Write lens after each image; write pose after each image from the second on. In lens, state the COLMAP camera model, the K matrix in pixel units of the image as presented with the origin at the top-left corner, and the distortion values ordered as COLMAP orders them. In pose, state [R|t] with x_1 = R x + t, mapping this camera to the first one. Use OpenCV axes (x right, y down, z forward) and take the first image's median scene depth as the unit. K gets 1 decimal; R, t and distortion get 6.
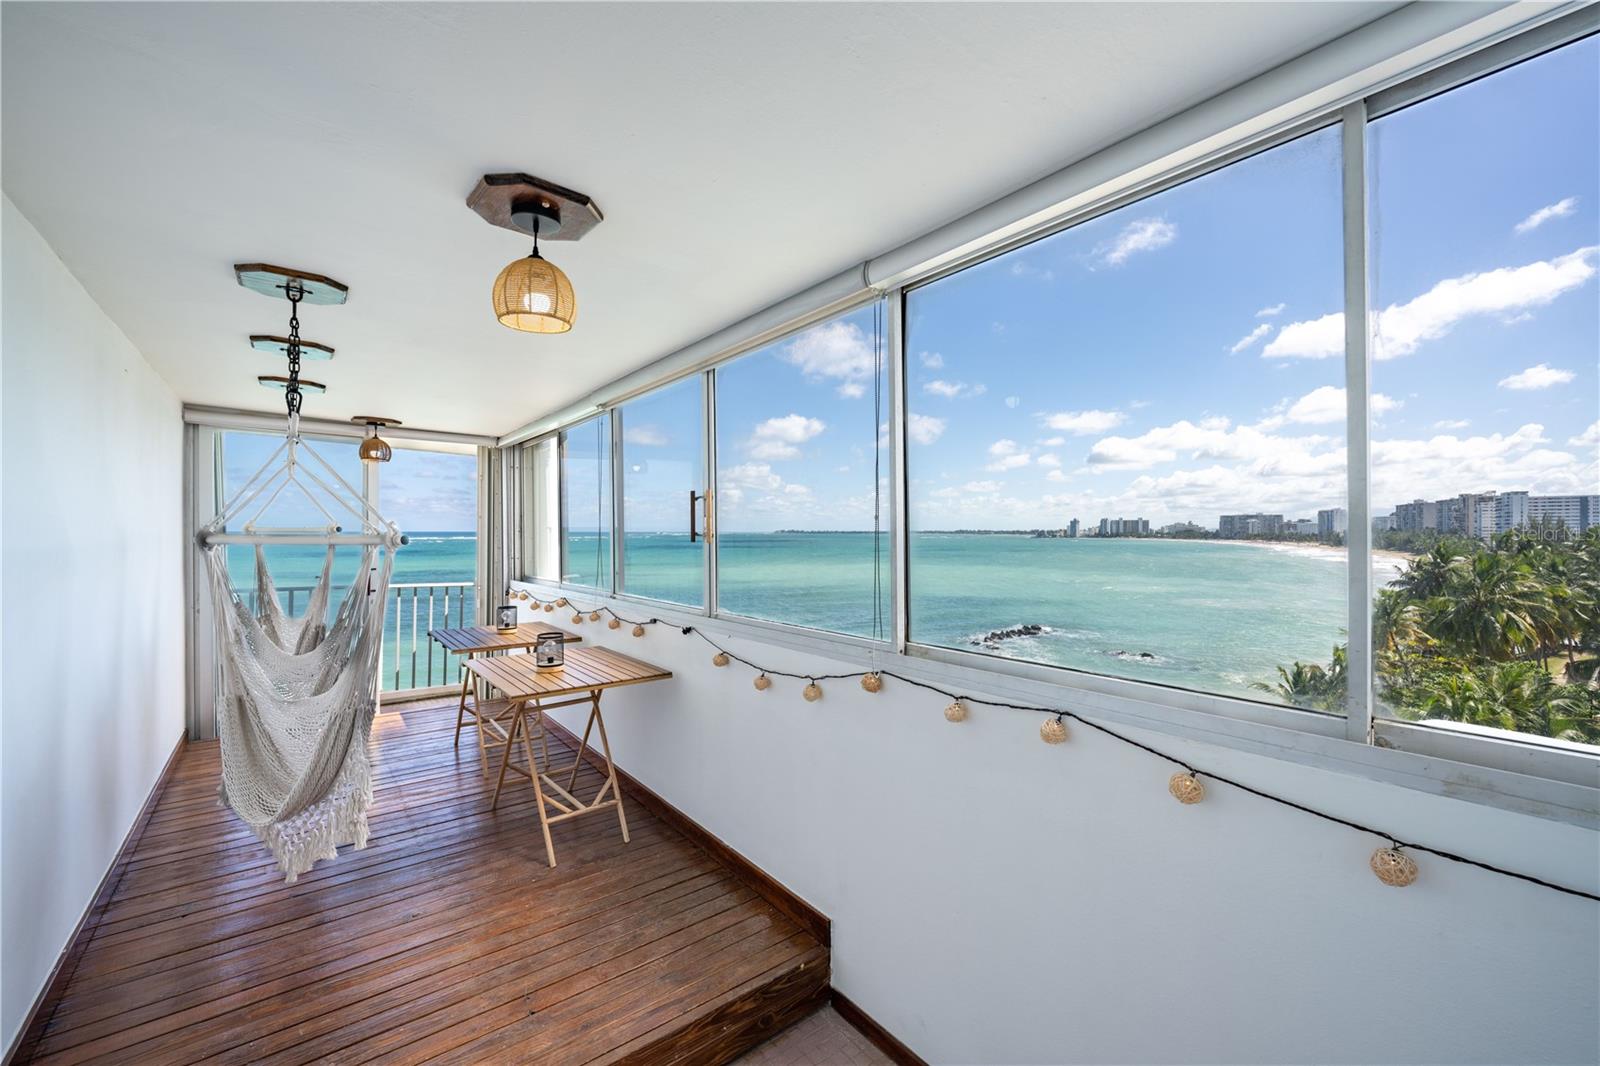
lens RADIAL K [[652.2, 0, 802.4], [0, 652.2, 533.2], [0, 0, 1]] dist [-0.013328, -0.000049]
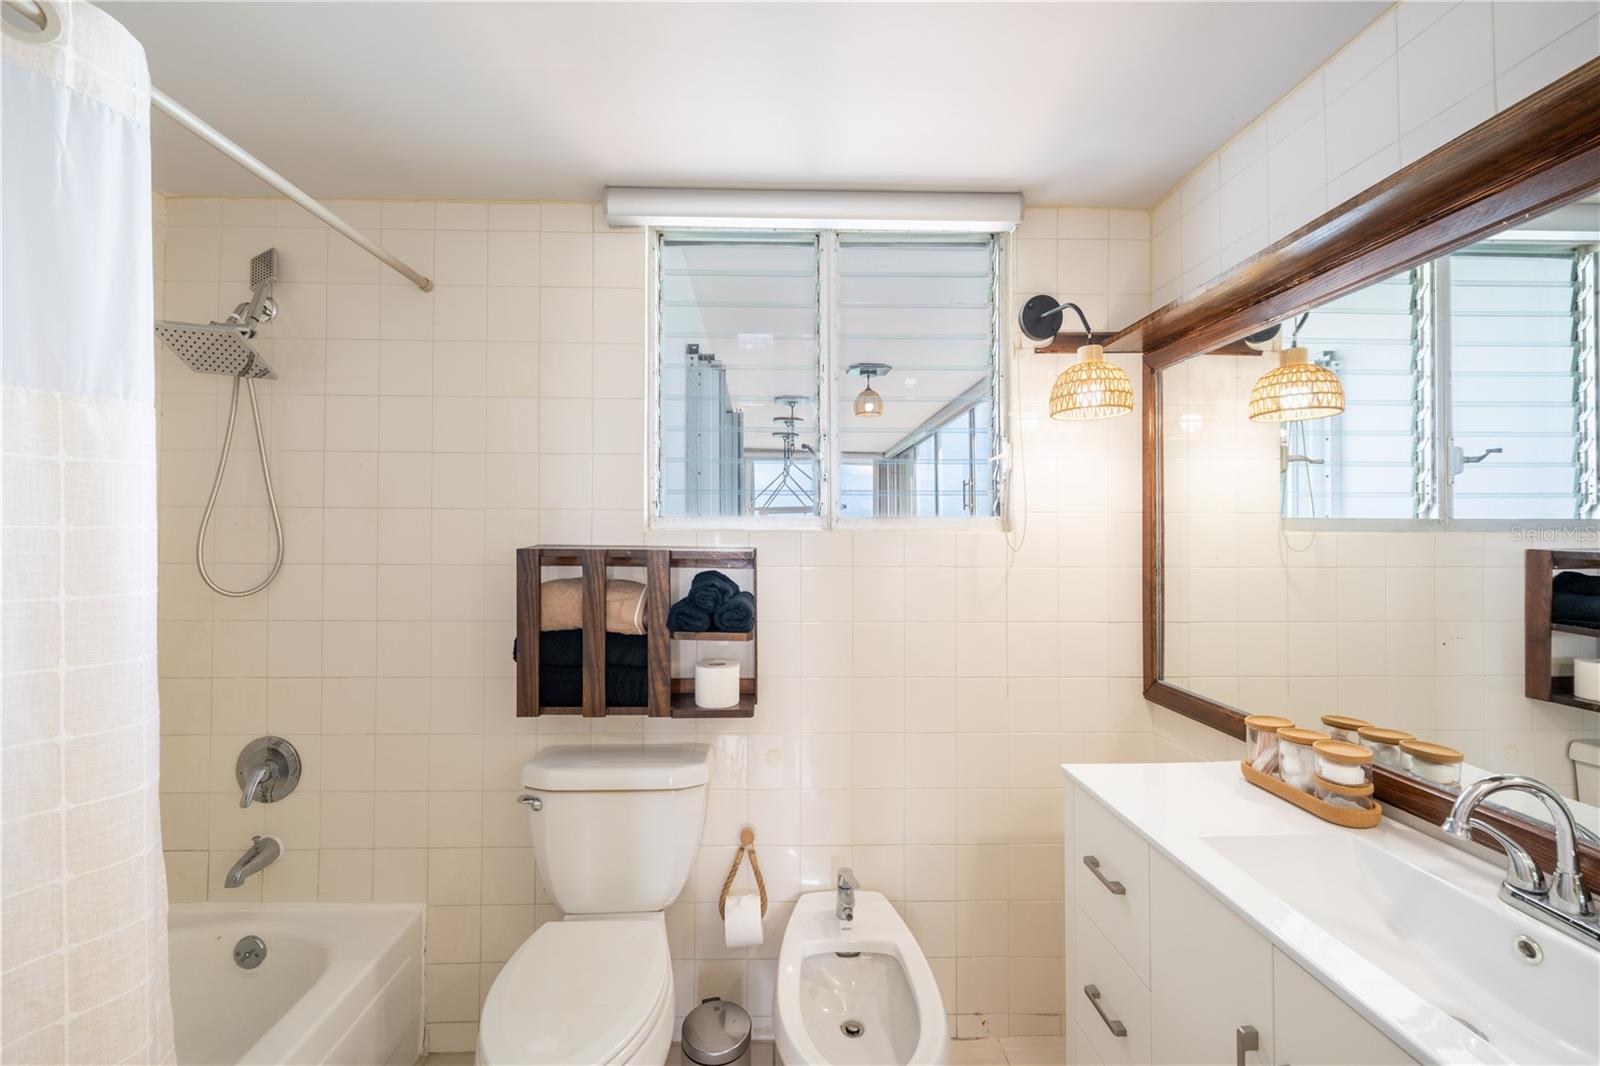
lens RADIAL K [[652.2, 0, 796.9], [0, 652.2, 533.0], [0, 0, 1]] dist [-0.013328, -0.000049]
pose [[0.808309, -0.001879, -0.588756, 0.898748], [0.002343, 0.999997, 0.000025, 0.151002], [0.588754, -0.001400, 0.808311, -1.290665]]
